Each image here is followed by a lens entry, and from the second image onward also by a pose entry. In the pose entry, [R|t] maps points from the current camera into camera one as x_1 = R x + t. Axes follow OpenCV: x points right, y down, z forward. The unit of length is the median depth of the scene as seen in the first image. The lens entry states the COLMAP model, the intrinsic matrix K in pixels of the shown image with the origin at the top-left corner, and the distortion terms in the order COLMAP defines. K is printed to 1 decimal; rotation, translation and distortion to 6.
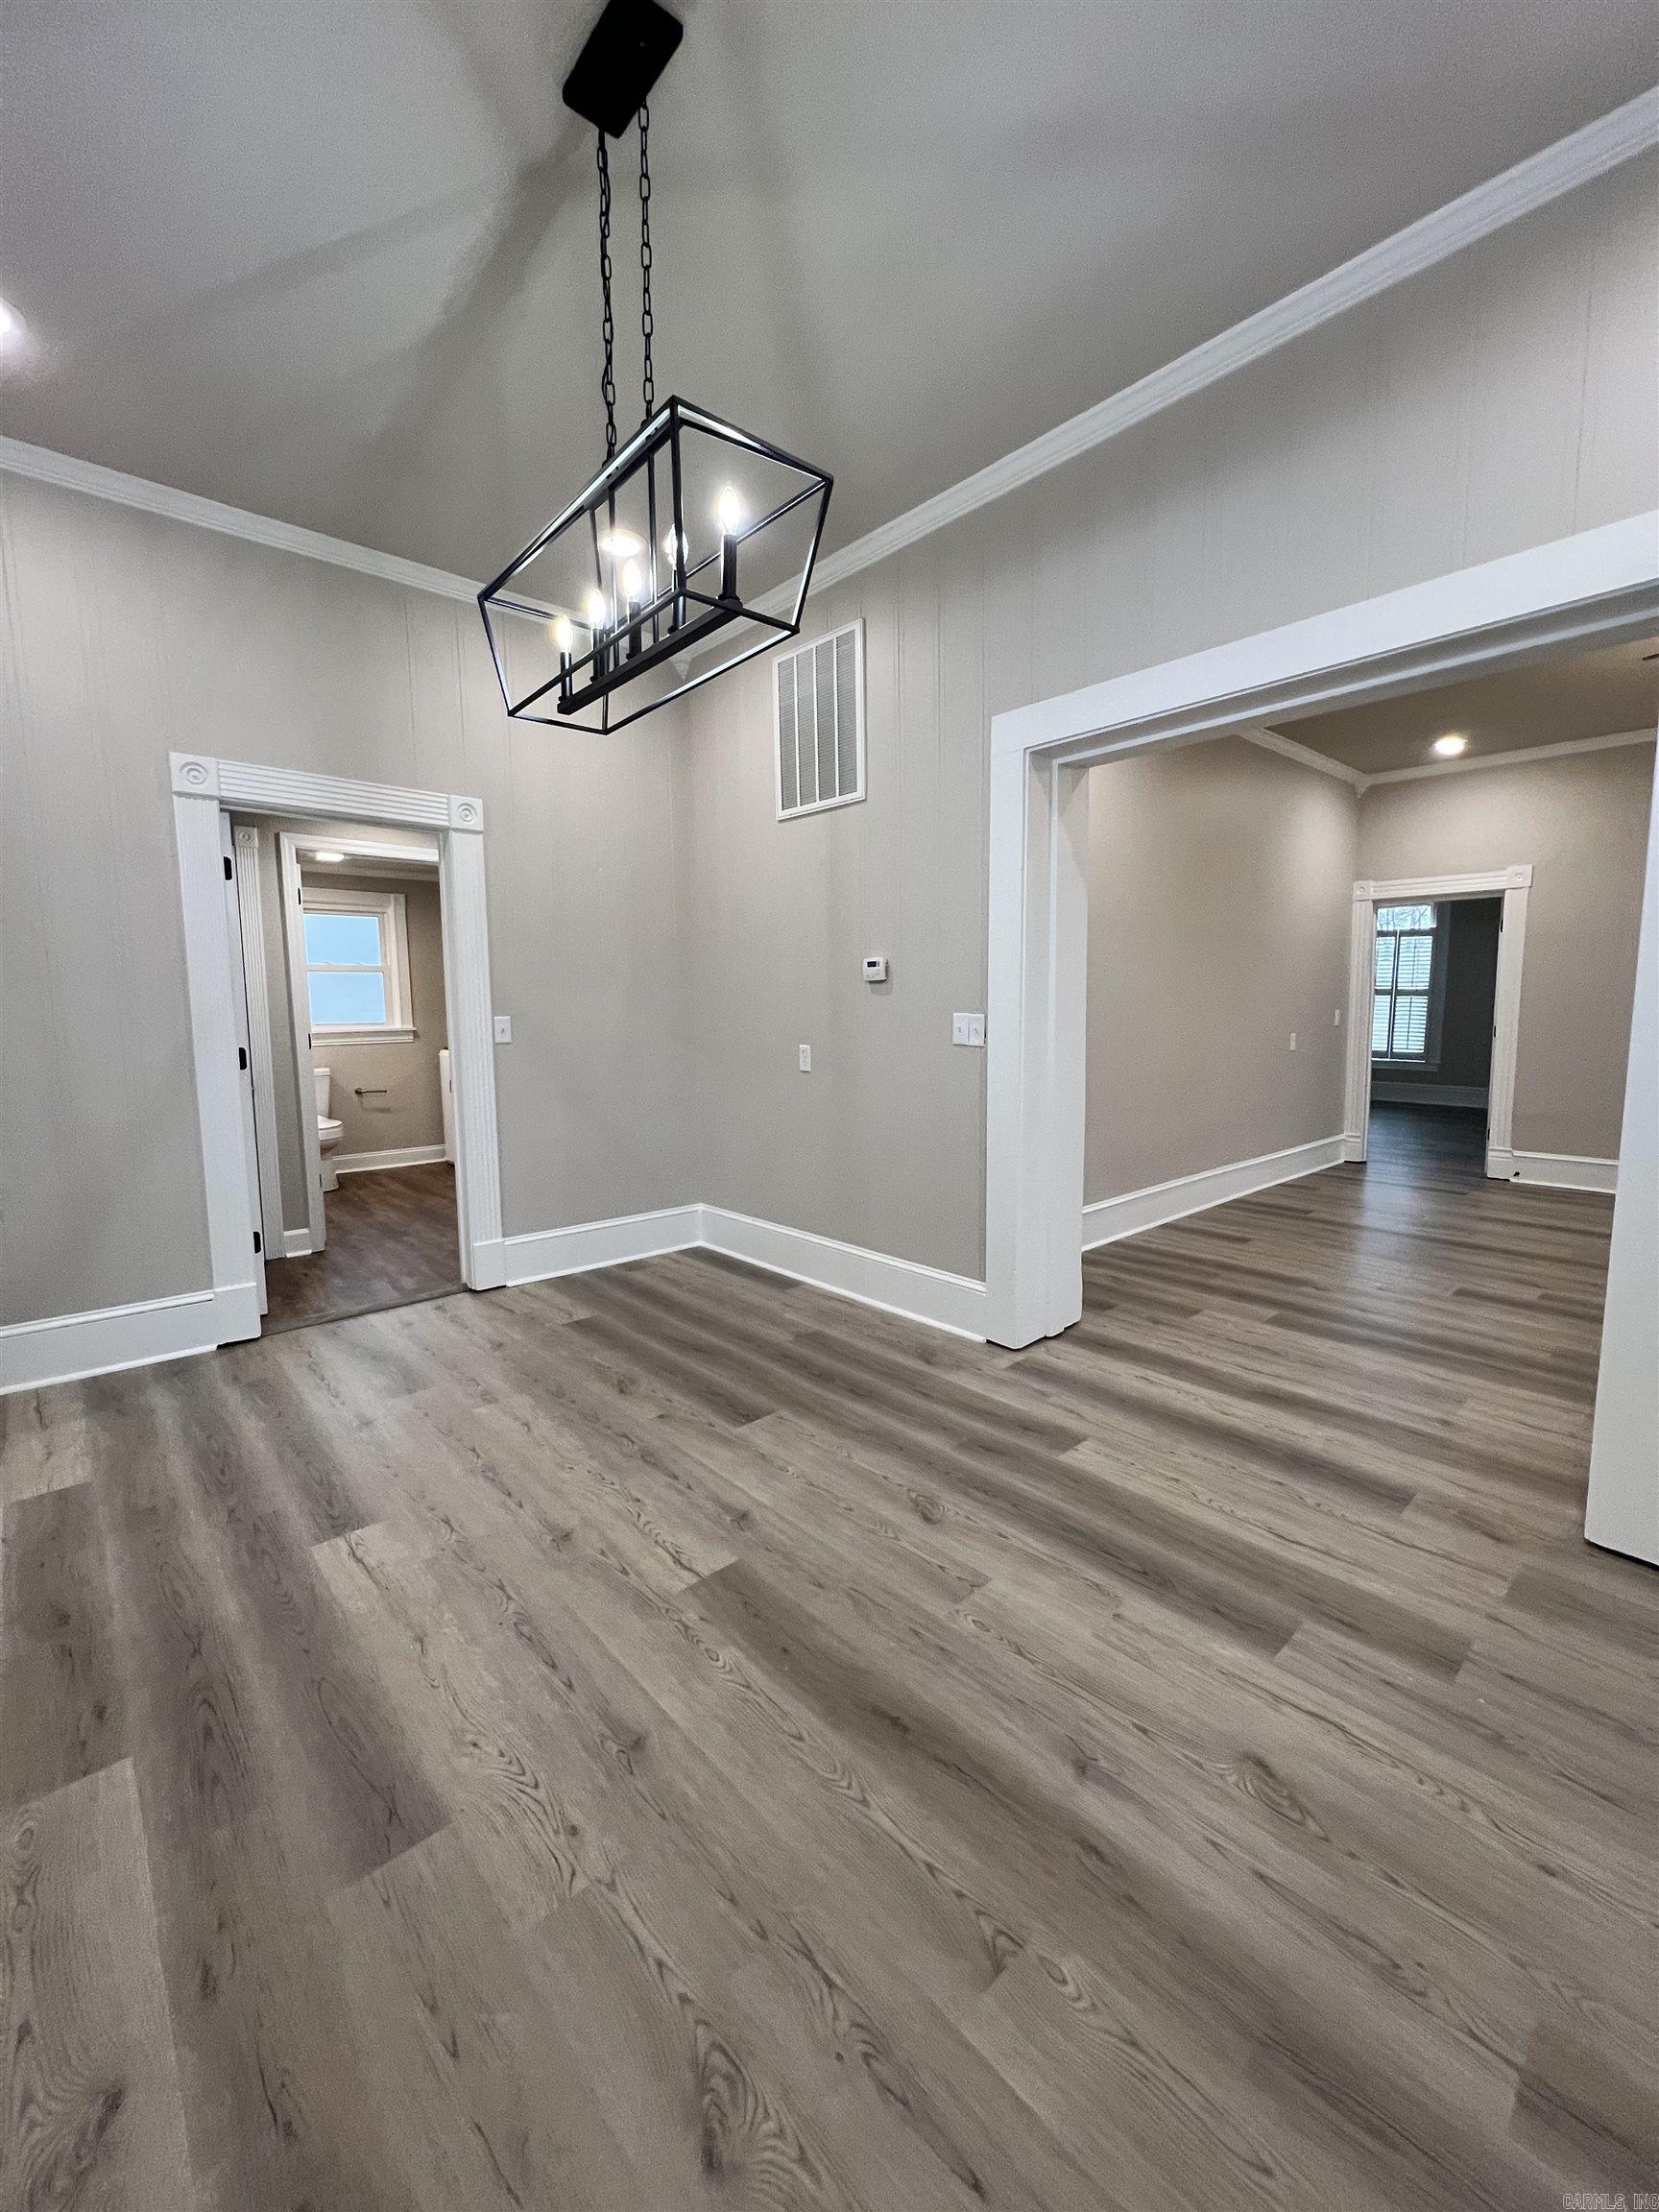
lens RADIAL K [[878.4, 0, 832.5], [0, 878.4, 1103.6], [0, 0, 1]] dist [0.000256, 0.000337]
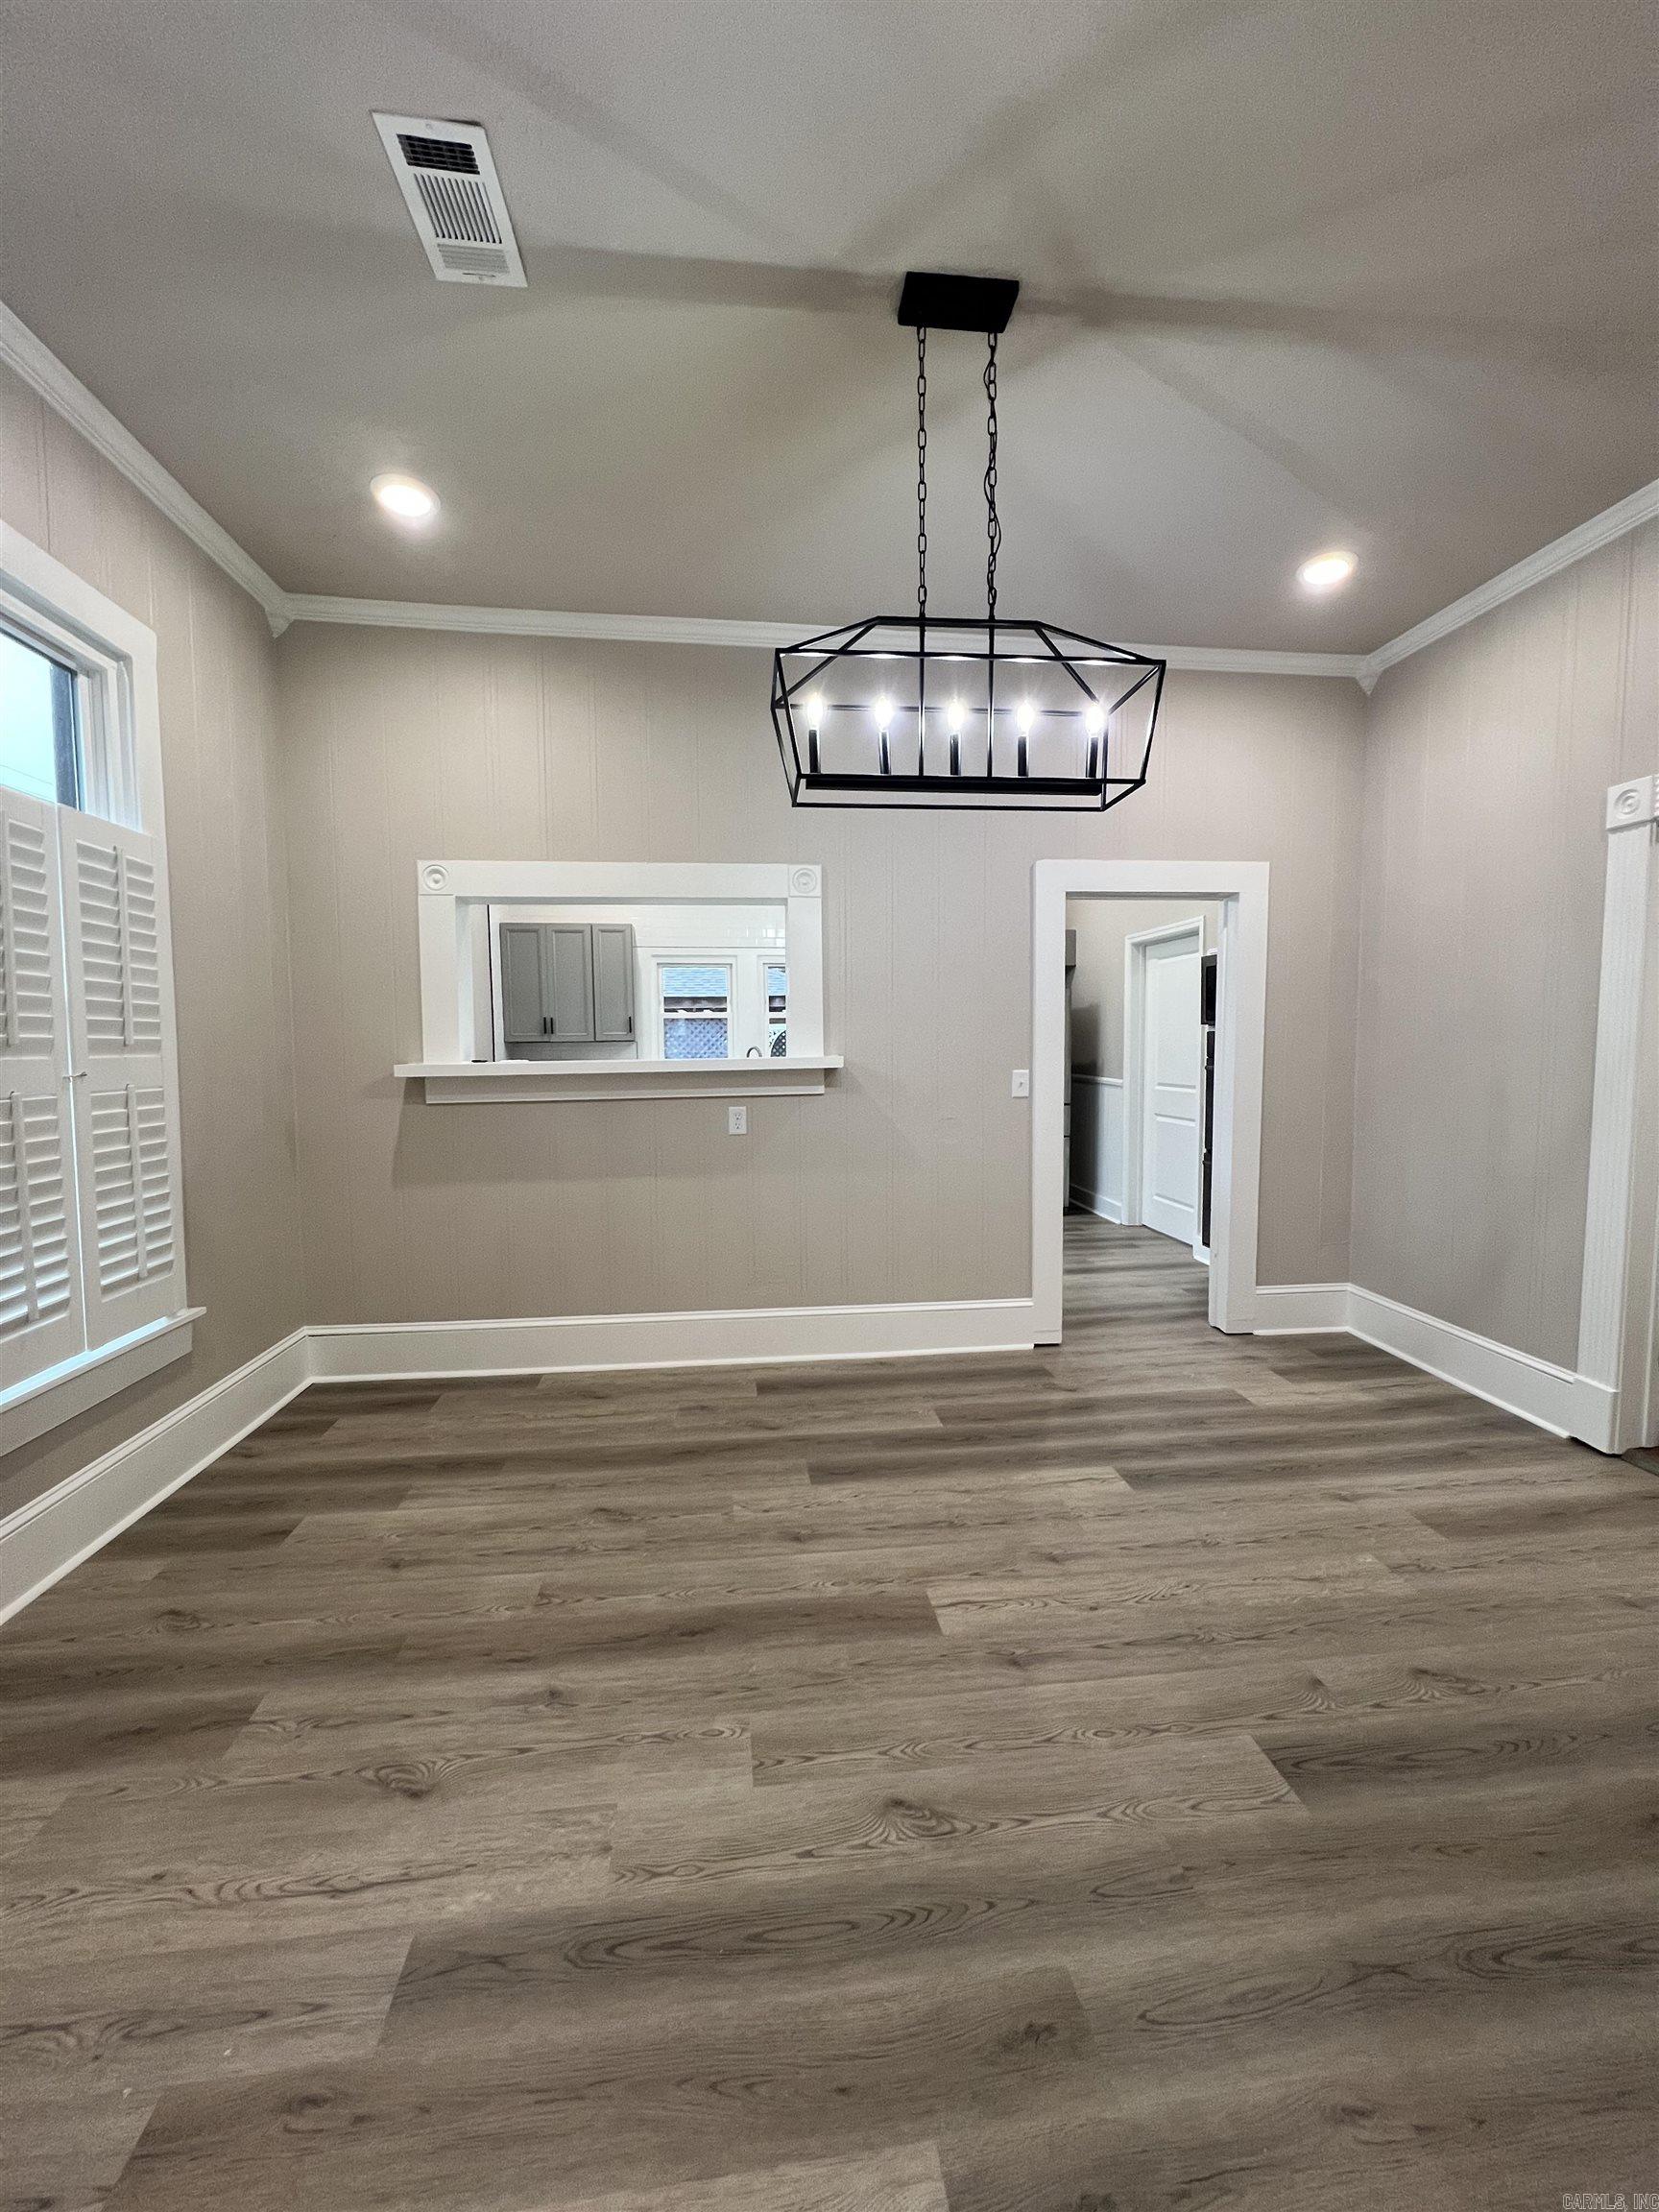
lens RADIAL K [[878.4, 0, 832.5], [0, 878.4, 1103.6], [0, 0, 1]] dist [0.000256, 0.000337]
pose [[-0.569781, 0.064493, -0.819262, 0.768085], [-0.086503, 0.986671, 0.137833, -0.205045], [0.817231, 0.149403, -0.556608, 1.419341]]
